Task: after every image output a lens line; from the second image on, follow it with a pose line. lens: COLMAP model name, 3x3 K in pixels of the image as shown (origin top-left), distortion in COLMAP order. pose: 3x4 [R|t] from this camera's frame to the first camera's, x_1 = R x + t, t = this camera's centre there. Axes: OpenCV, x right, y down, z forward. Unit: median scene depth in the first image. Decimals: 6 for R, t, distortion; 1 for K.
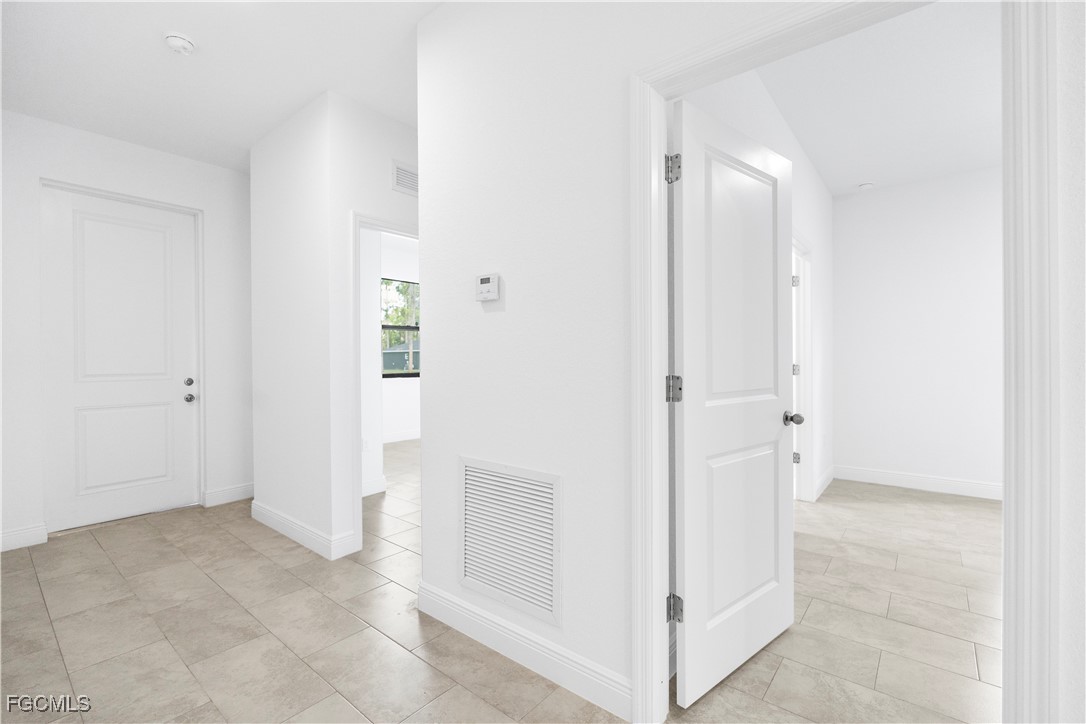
lens RADIAL K [[470.0, 0, 543.0], [0, 470.0, 362.0], [0, 0, 1]] dist [0.003702, 0.000292]
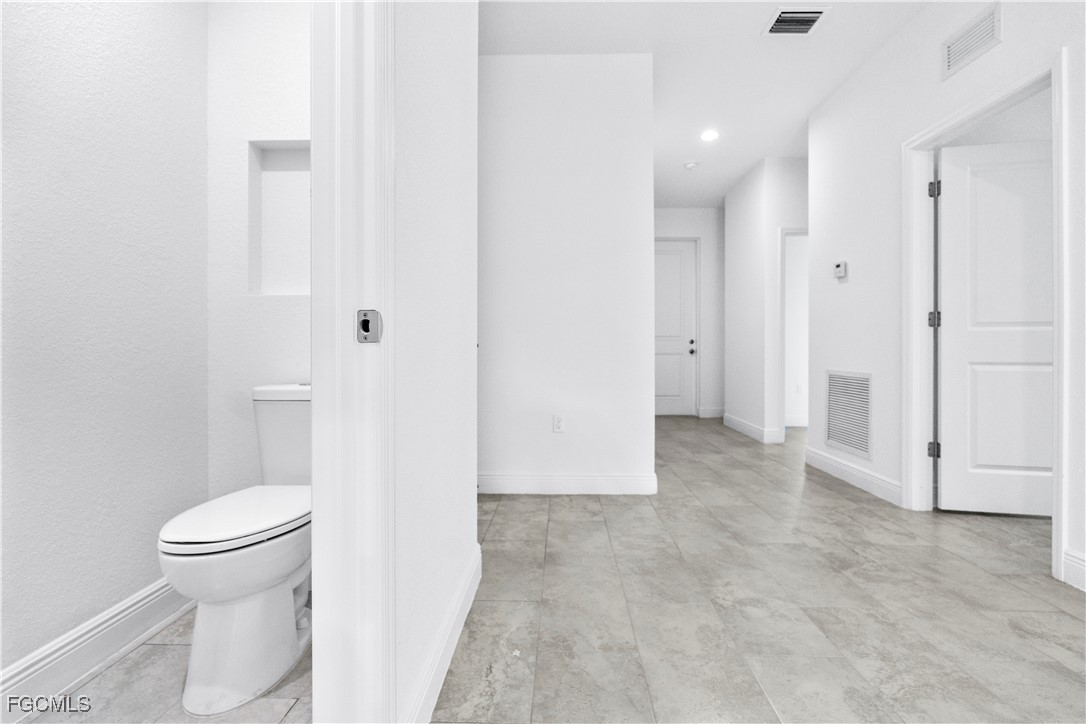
lens RADIAL K [[490.0, 0, 547.3], [0, 490.0, 345.8], [0, 0, 1]] dist [0.001746, 0.000391]
pose [[0.602935, 0.003927, -0.797781, 0.532842], [-0.011212, 0.999931, -0.003552, 0.110128], [0.797712, 0.011086, 0.602937, -0.743782]]
